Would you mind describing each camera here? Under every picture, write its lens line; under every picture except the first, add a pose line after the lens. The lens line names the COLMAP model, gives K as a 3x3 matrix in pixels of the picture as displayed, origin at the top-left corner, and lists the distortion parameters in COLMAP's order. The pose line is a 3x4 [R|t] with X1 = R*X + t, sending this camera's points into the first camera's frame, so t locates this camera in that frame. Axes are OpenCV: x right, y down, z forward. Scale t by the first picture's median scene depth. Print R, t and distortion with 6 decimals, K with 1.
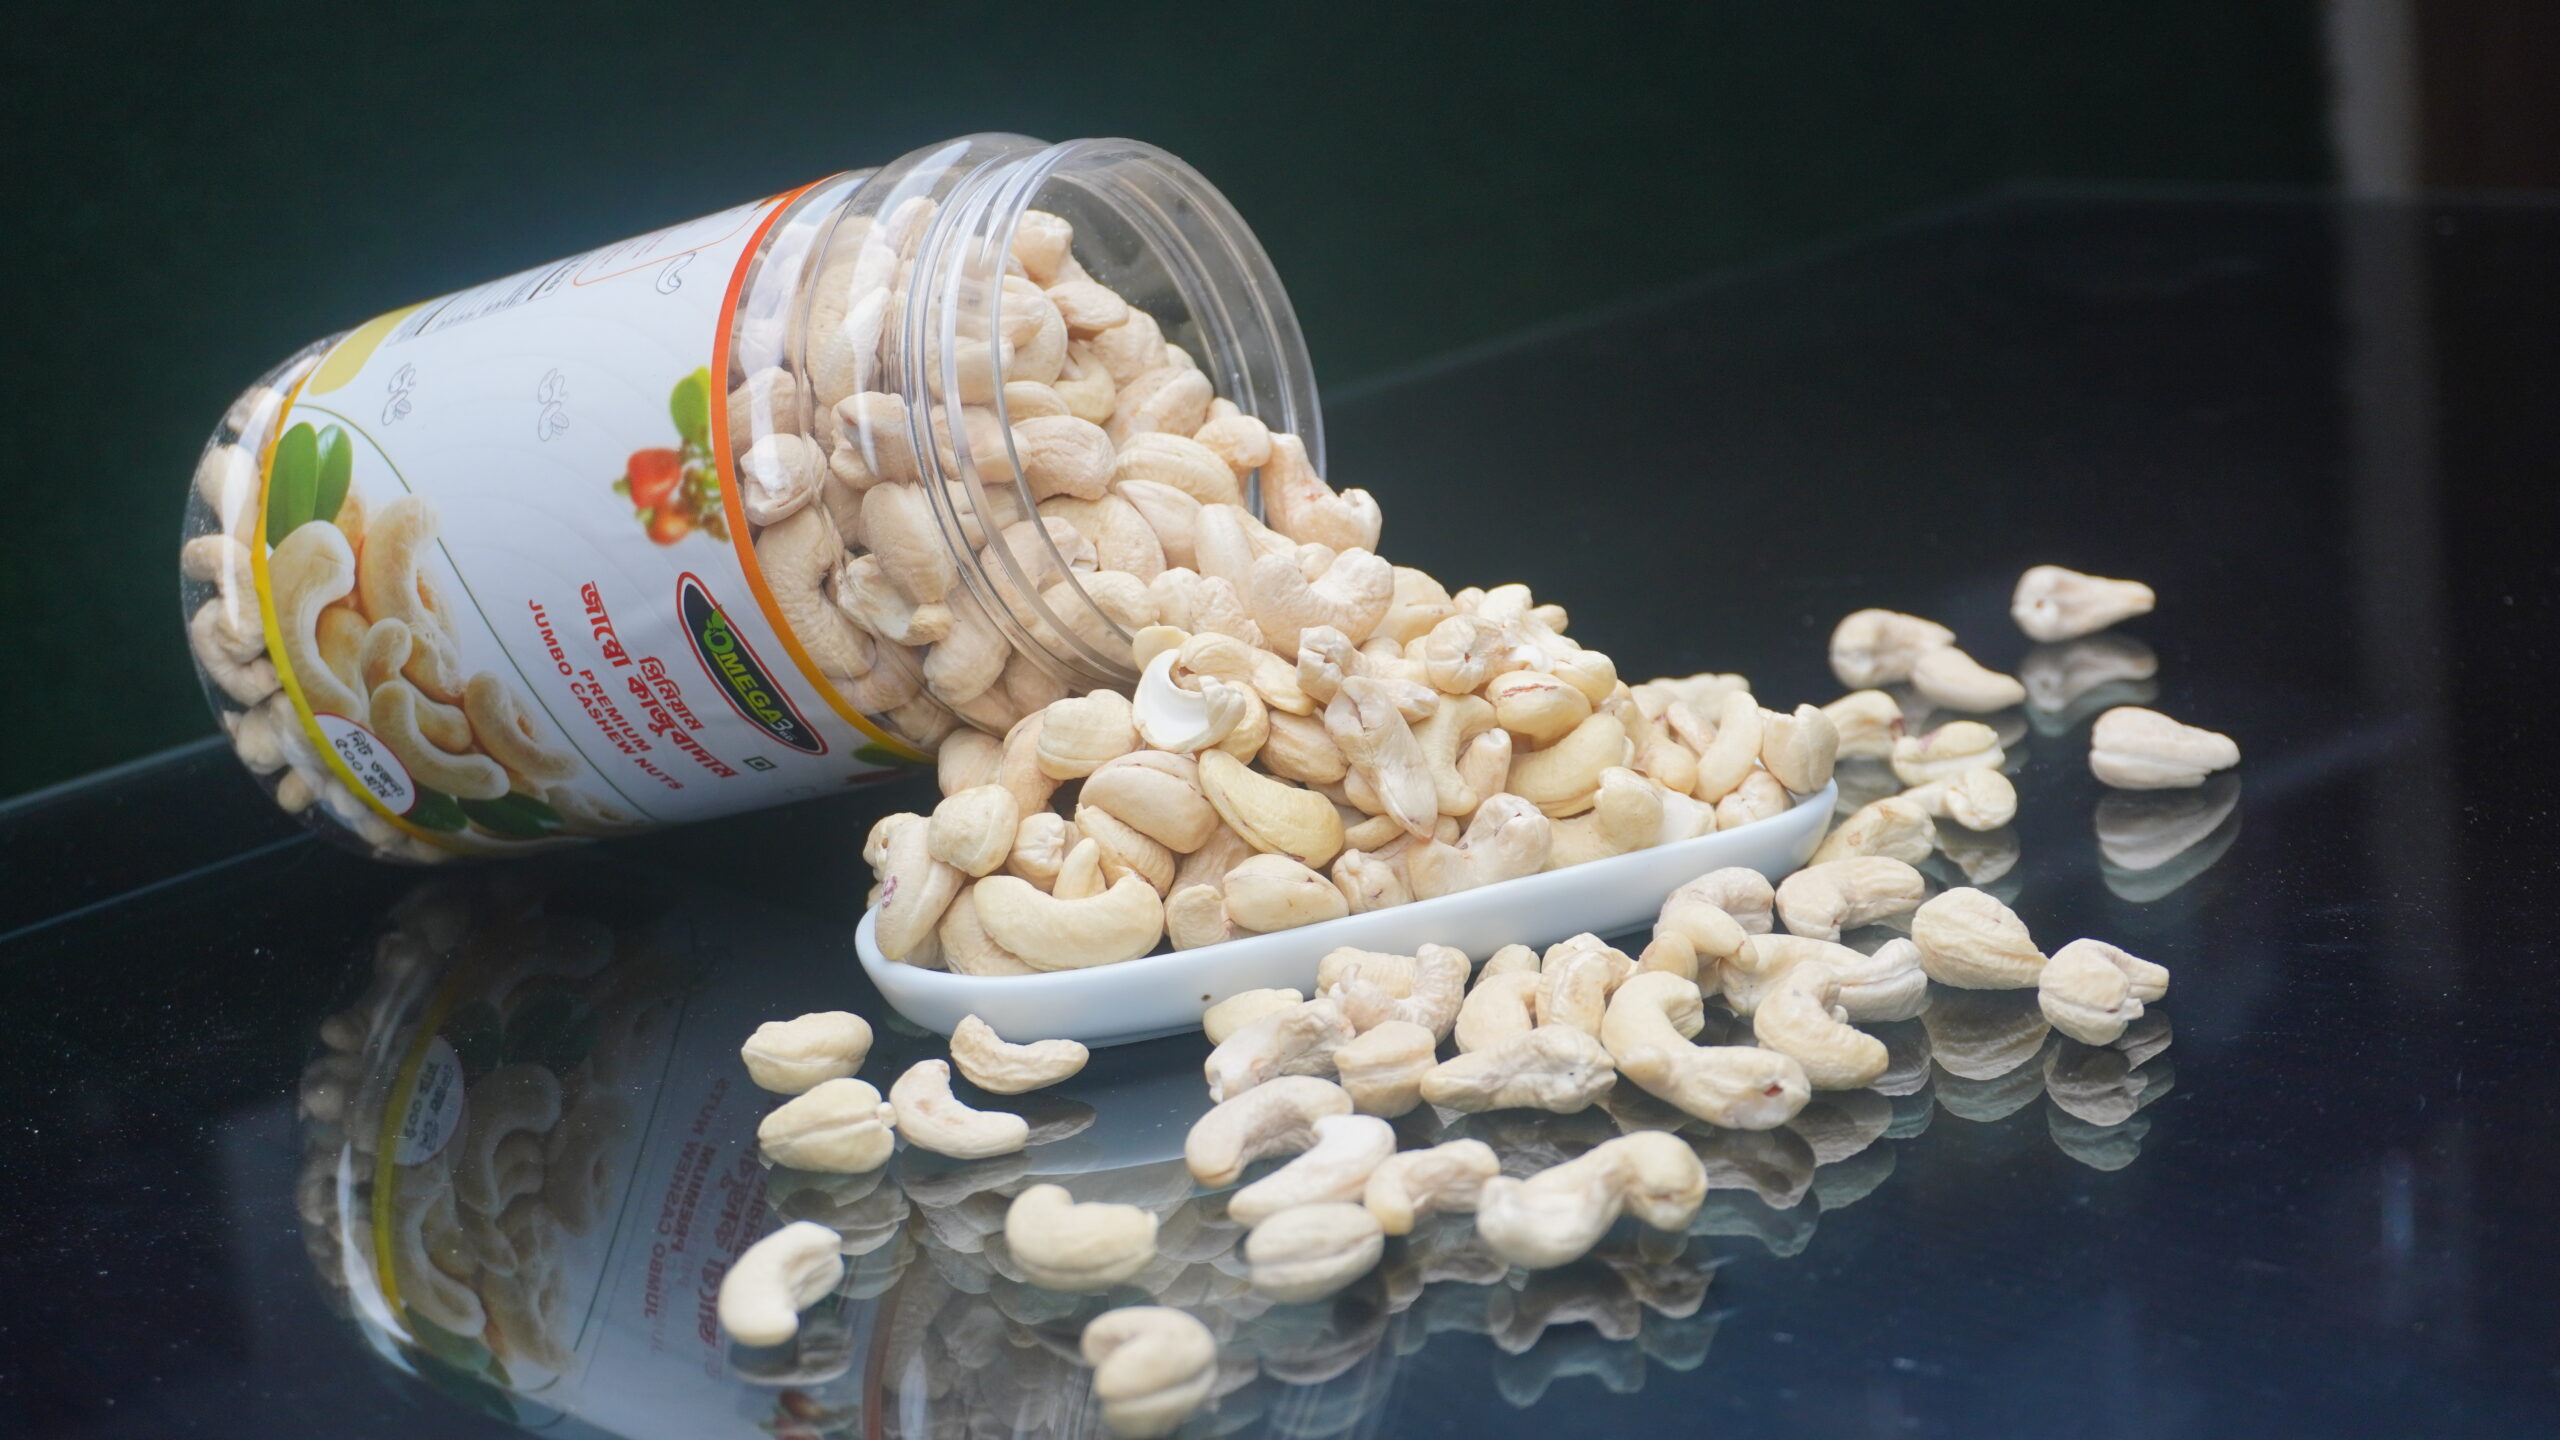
lens RADIAL K [[4460.5, 0, 1283.3], [0, 4460.5, 725.3], [0, 0, 1]] dist [-0.034010, 0.000000]
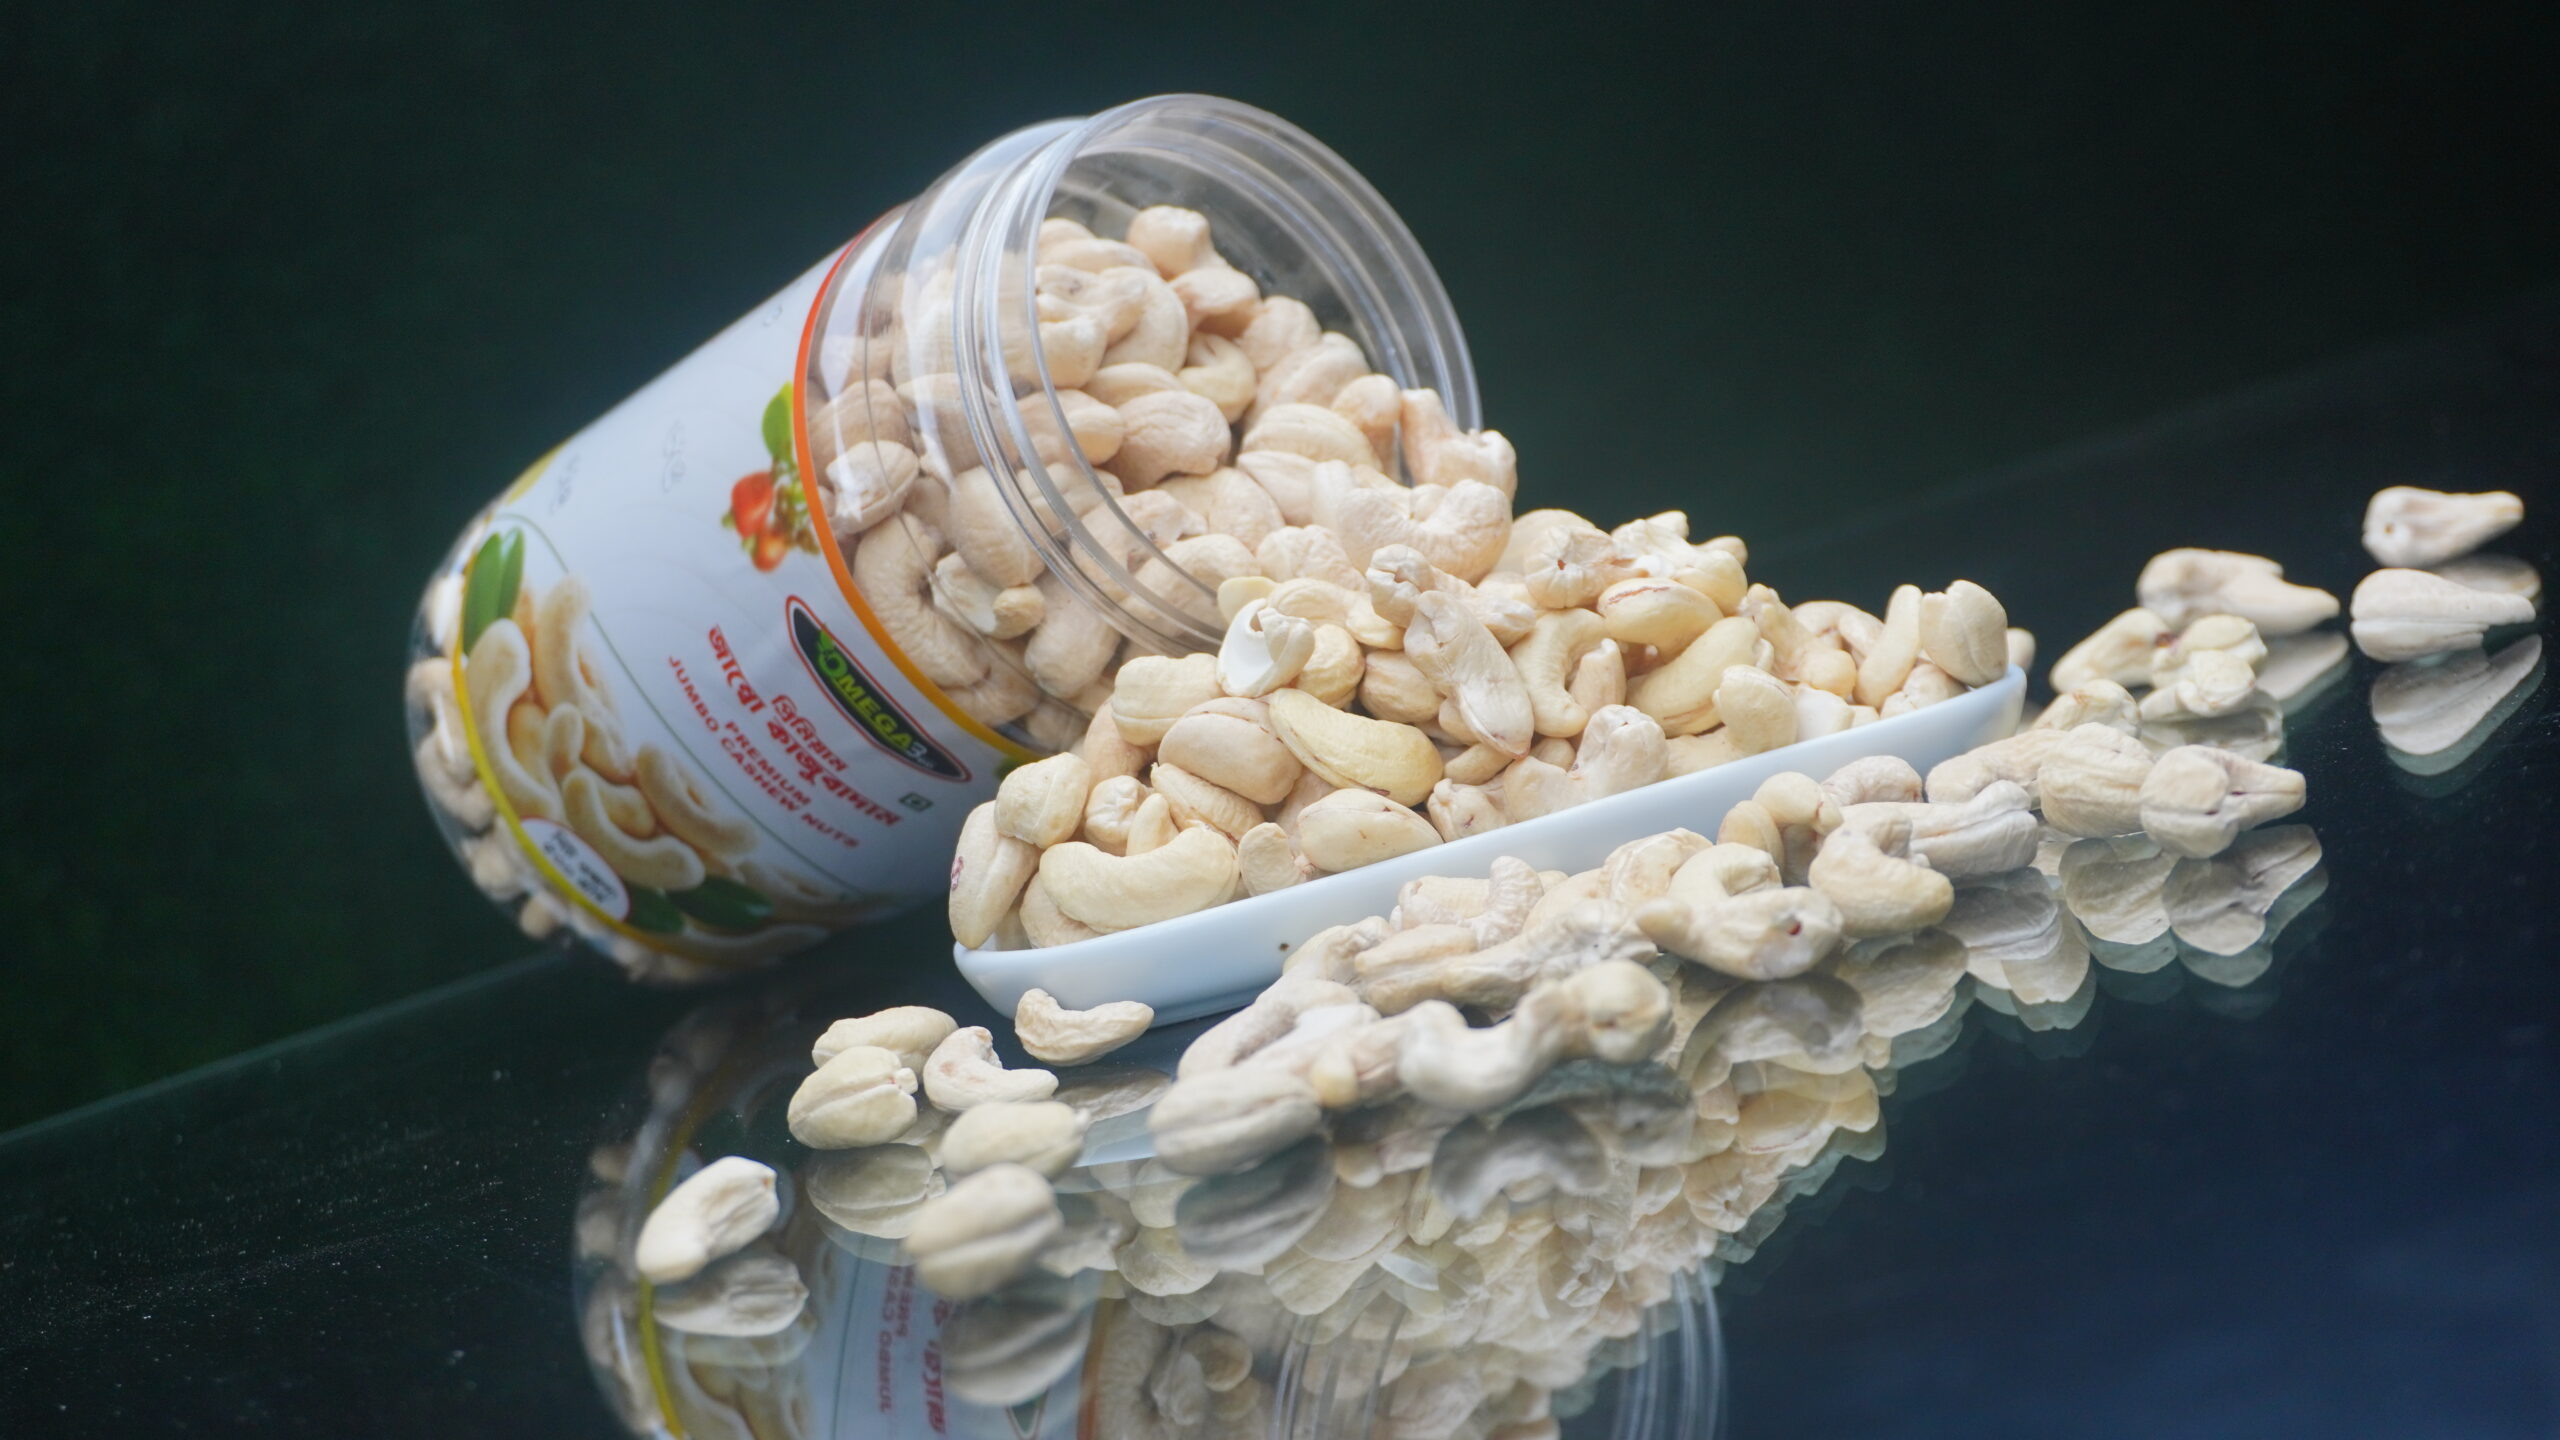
lens RADIAL K [[4460.5, 0, 1283.7], [0, 4460.5, 717.8], [0, 0, 1]] dist [-0.034010, 0.000000]
pose [[0.961774, -0.118154, -0.247043, 0.203494], [0.087079, 0.987260, -0.133170, 0.129416], [0.259630, 0.106567, 0.959810, 0.107013]]
